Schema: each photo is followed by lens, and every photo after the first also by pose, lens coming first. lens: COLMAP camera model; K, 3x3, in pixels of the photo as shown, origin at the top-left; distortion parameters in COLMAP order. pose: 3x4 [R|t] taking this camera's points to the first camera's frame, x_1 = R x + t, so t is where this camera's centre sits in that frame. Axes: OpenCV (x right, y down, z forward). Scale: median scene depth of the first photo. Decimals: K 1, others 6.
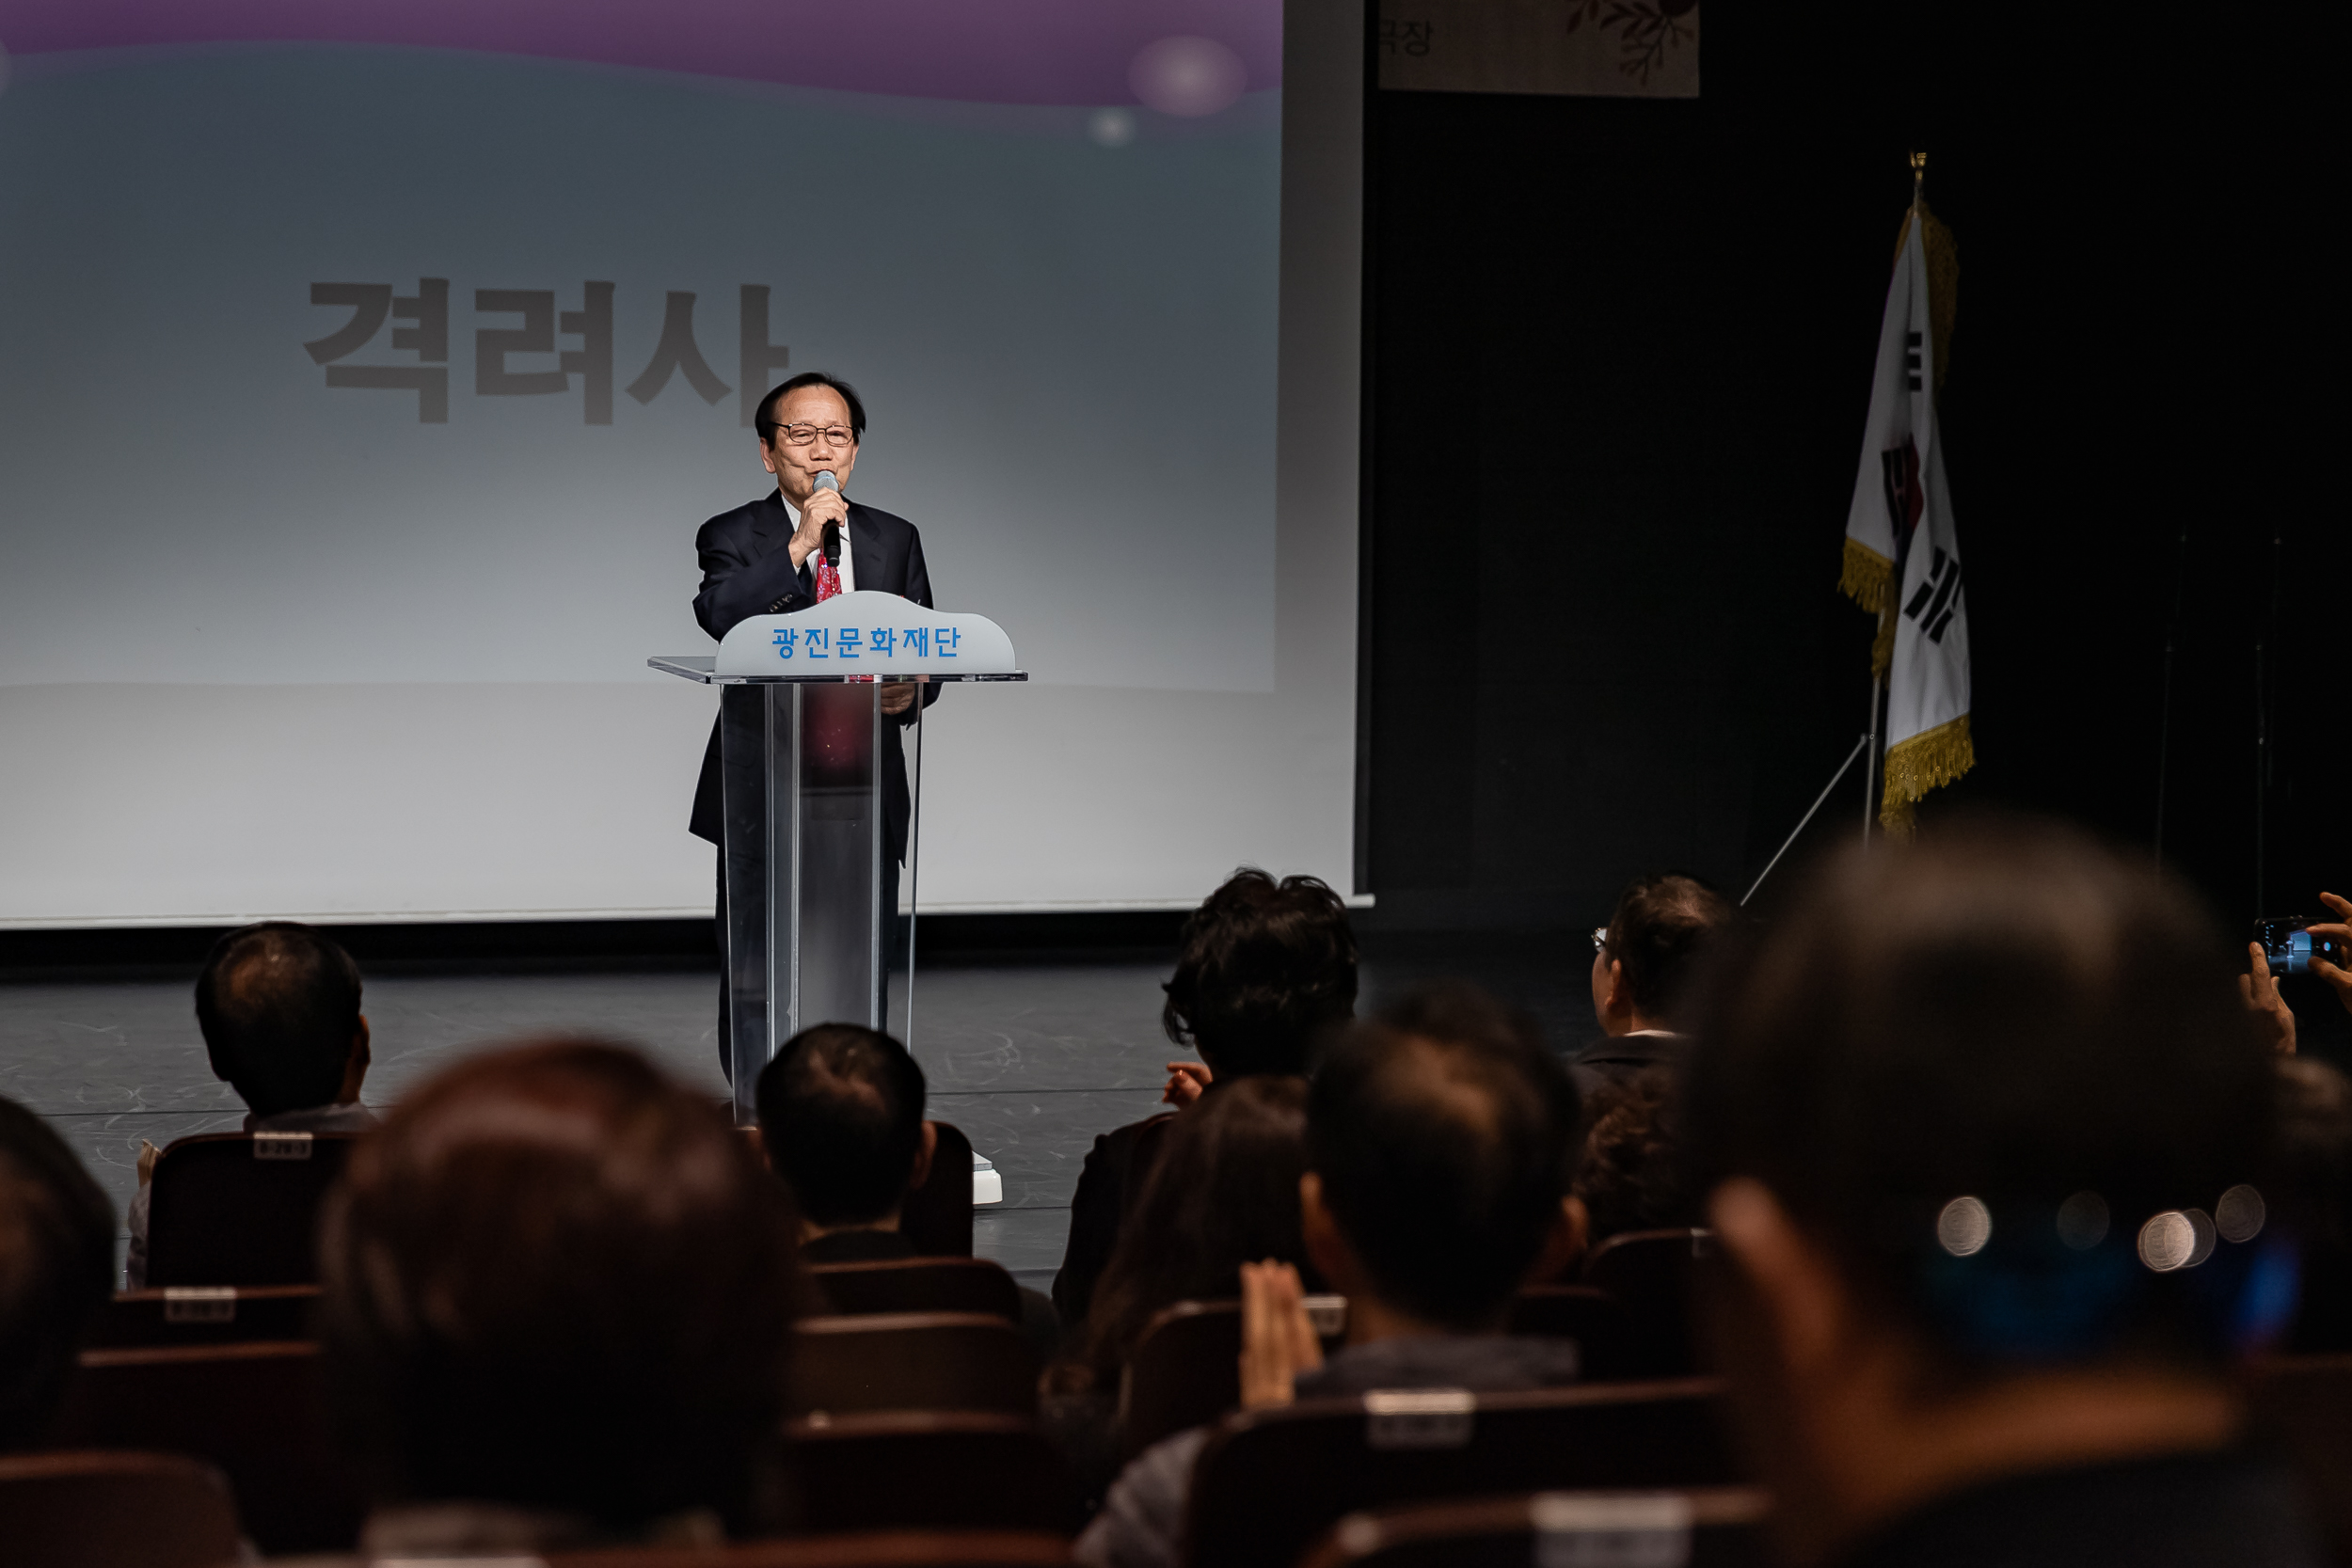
lens RADIAL K [[5281.6, 0, 959.5], [0, 5281.6, 784.3], [0, 0, 1]] dist [0.071127, 0.272549]
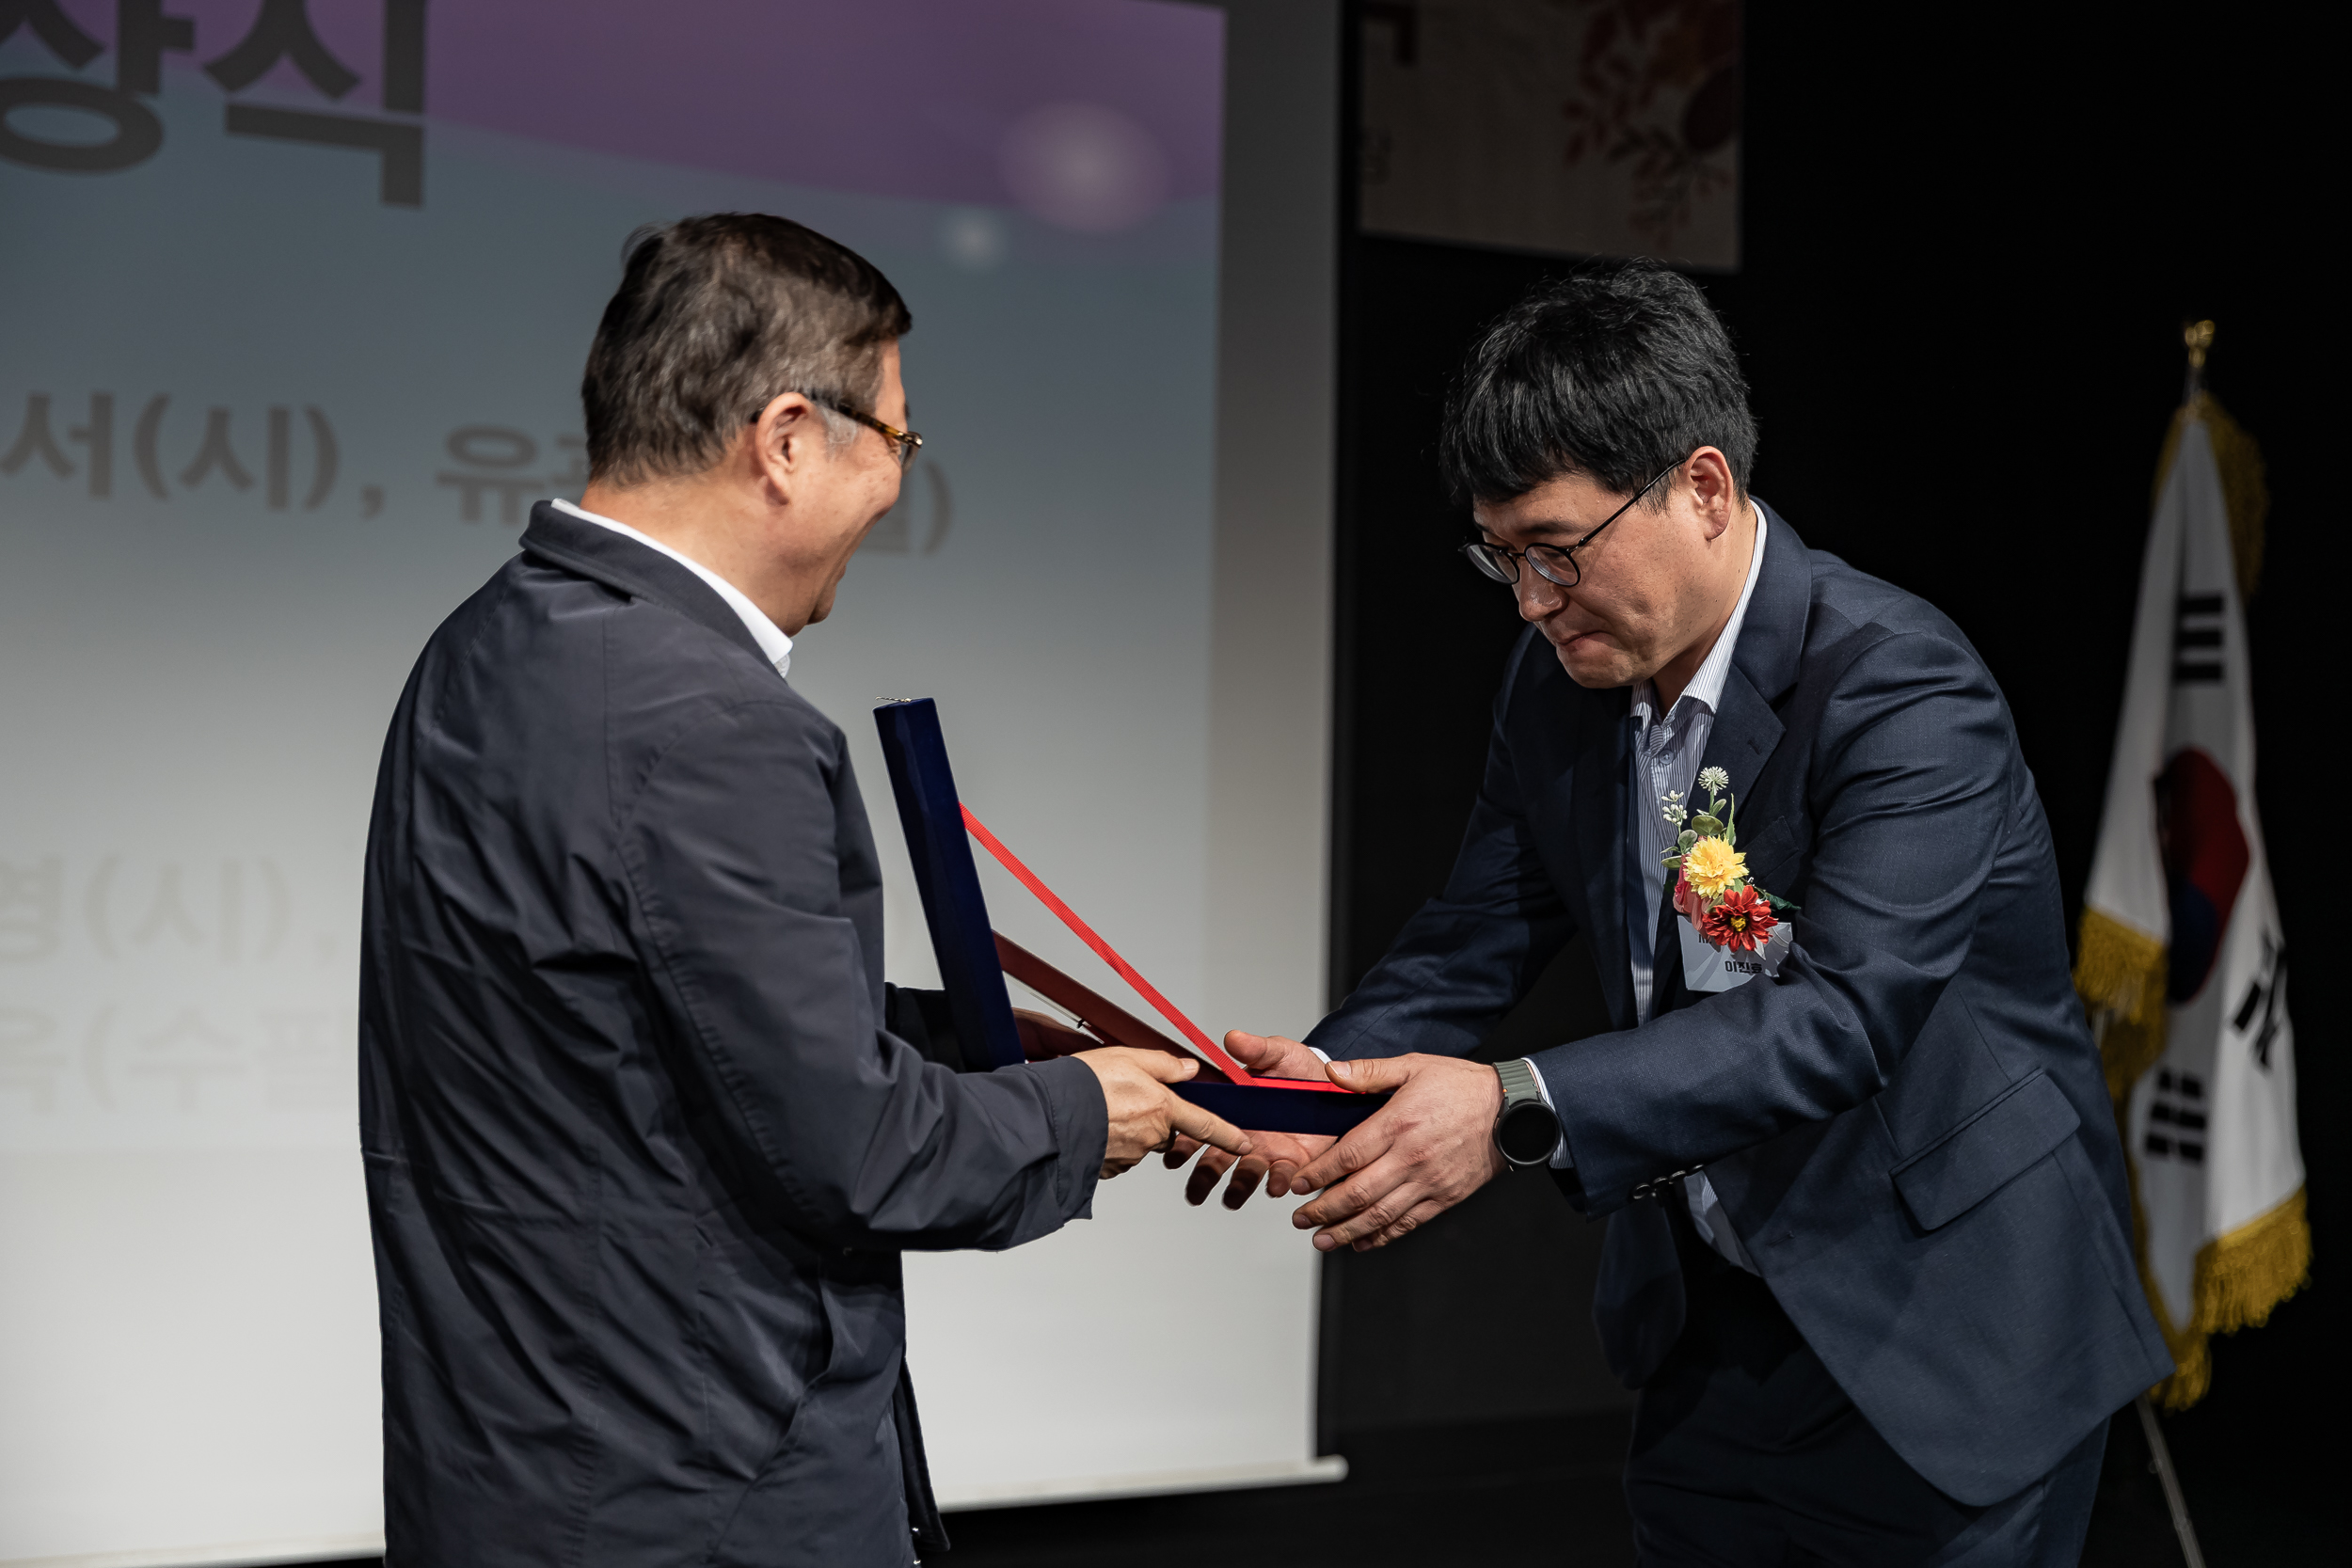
lens RADIAL K [[3922.5, 0, 1176.0], [0, 3922.5, 784.0], [0, 0, 1]] dist [0.058216, -0.020048]
pose [[0.968490, 0.014577, 0.248624, -0.063169], [0.004223, 0.997181, -0.074916, -0.026304], [-0.249016, 0.073606, 0.965698, 0.568372]]
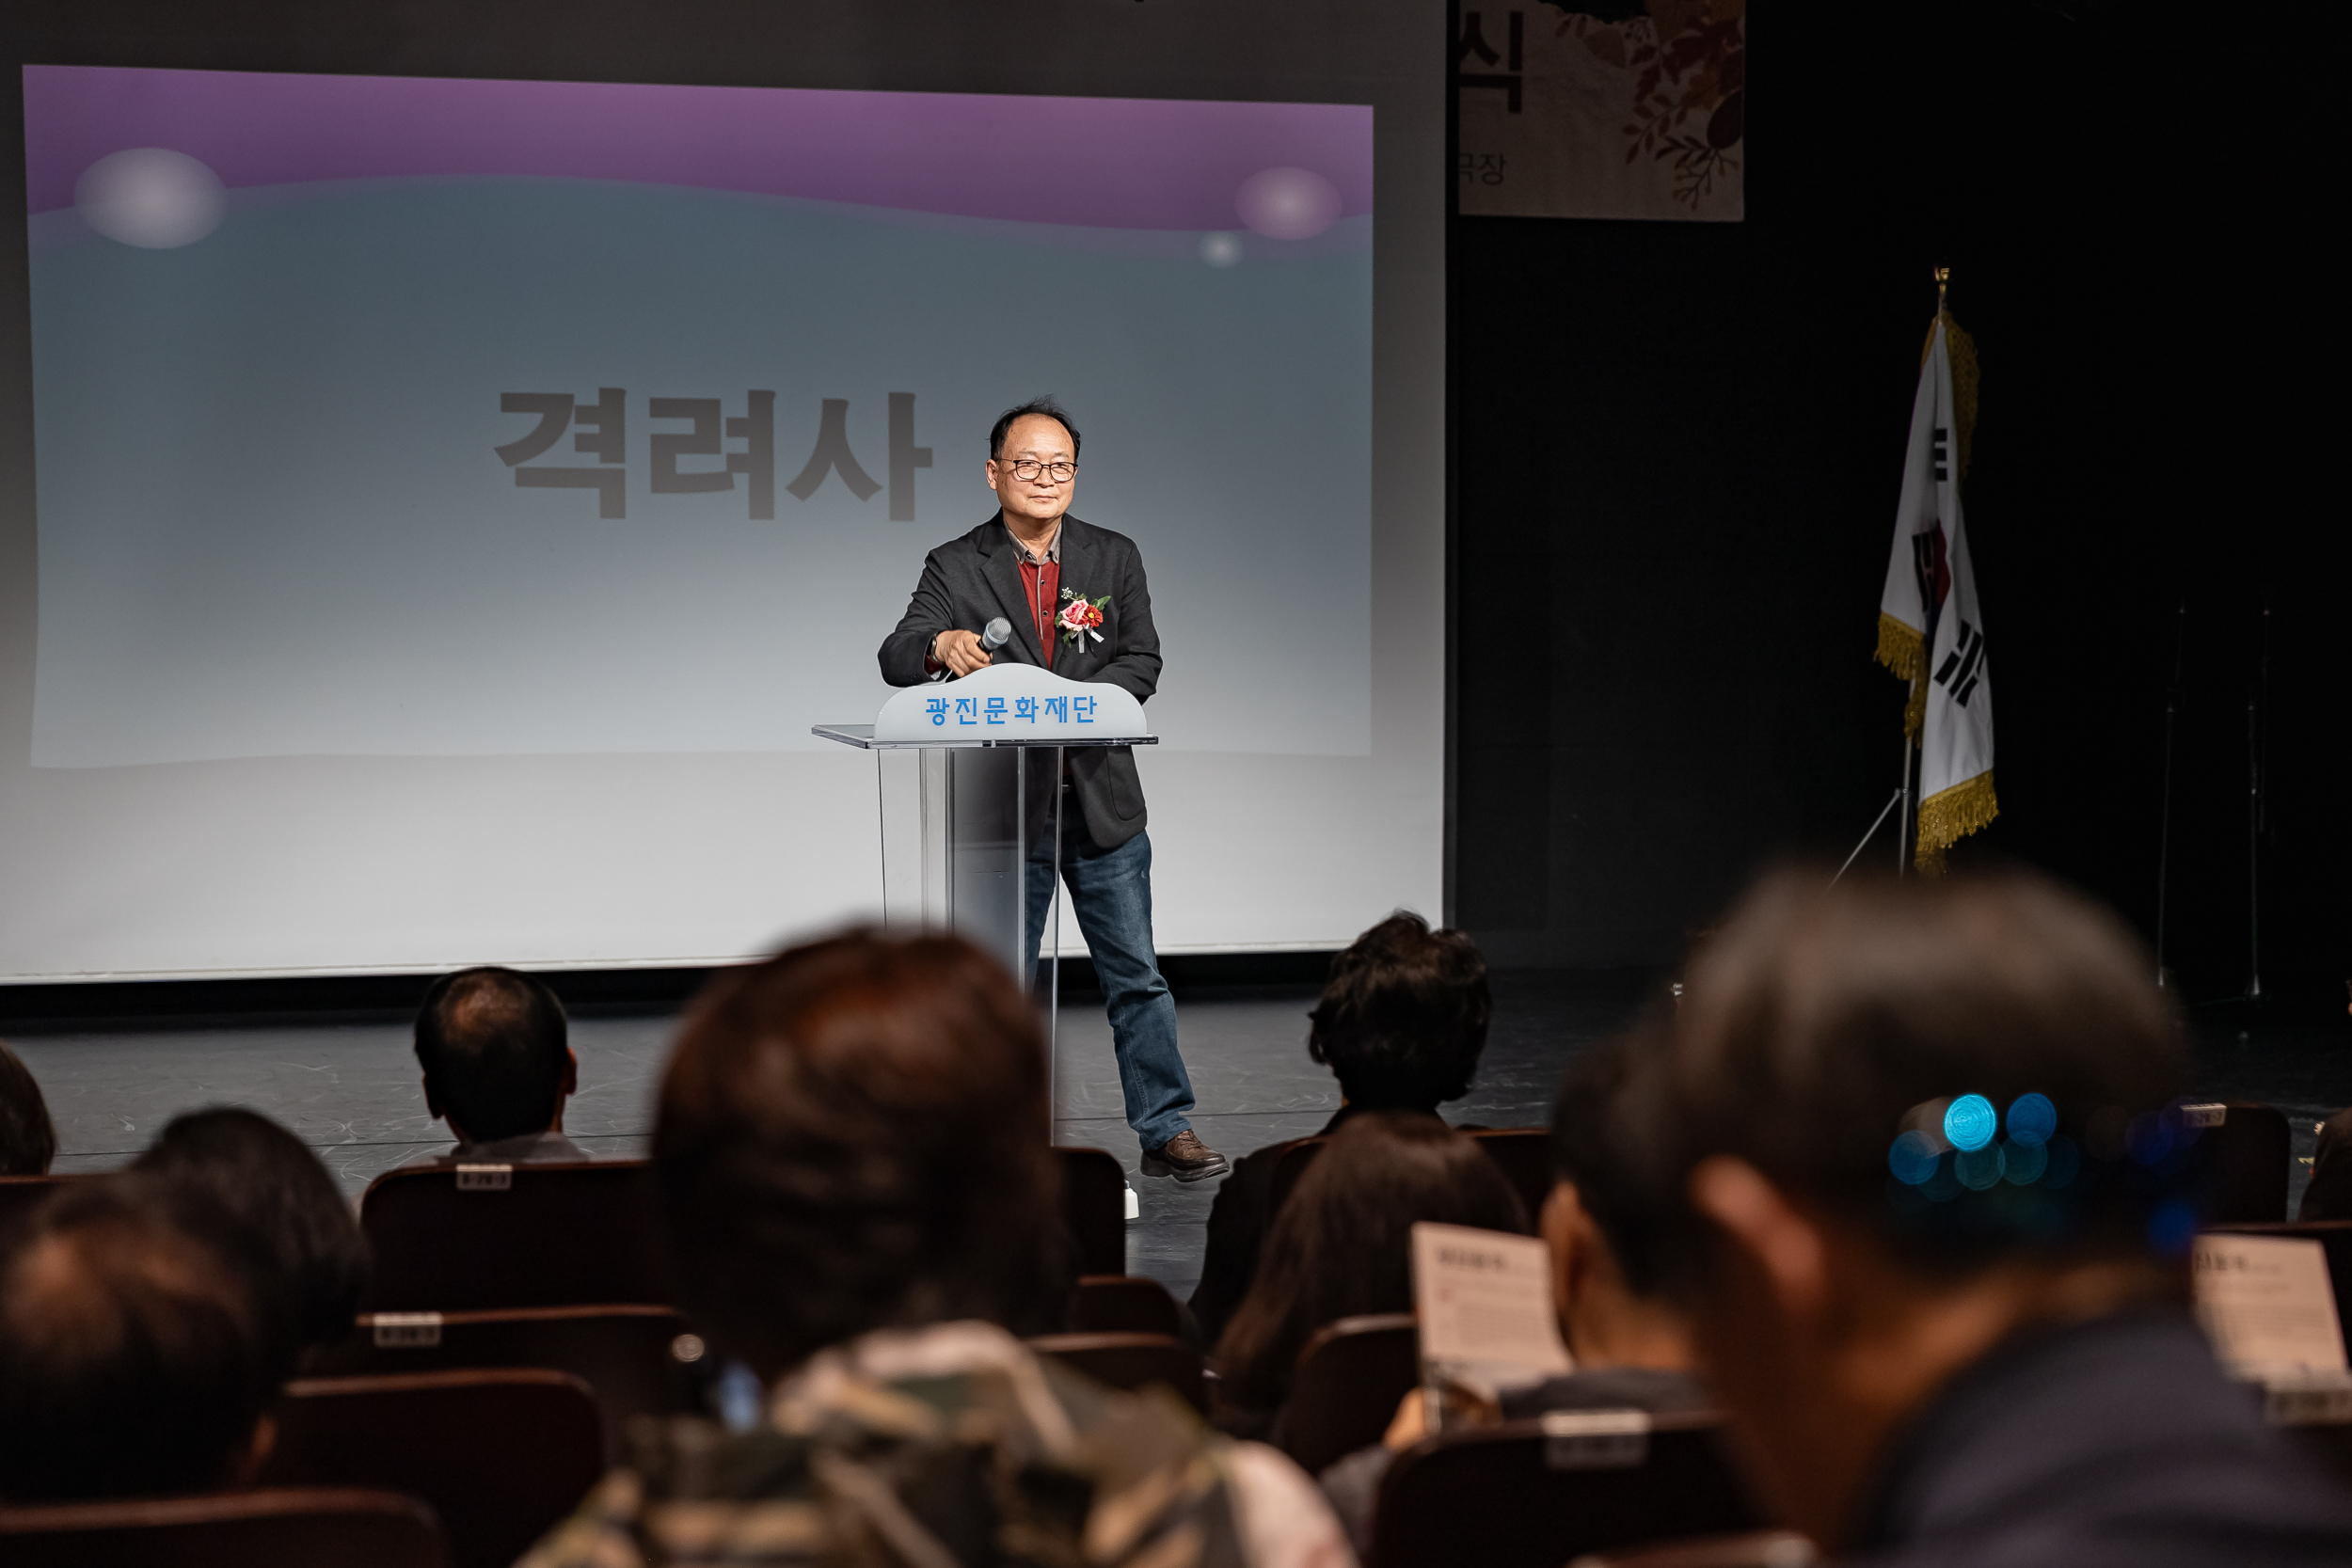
lens RADIAL K [[4628.1, 0, 1164.3], [0, 4628.1, 820.4], [0, 0, 1]] dist [0.084988, -0.070431]
pose [[0.999765, -0.008640, 0.019885, -0.003626], [0.008743, 0.999949, -0.005058, 0.000853], [-0.019840, 0.005231, 0.999789, 0.025311]]
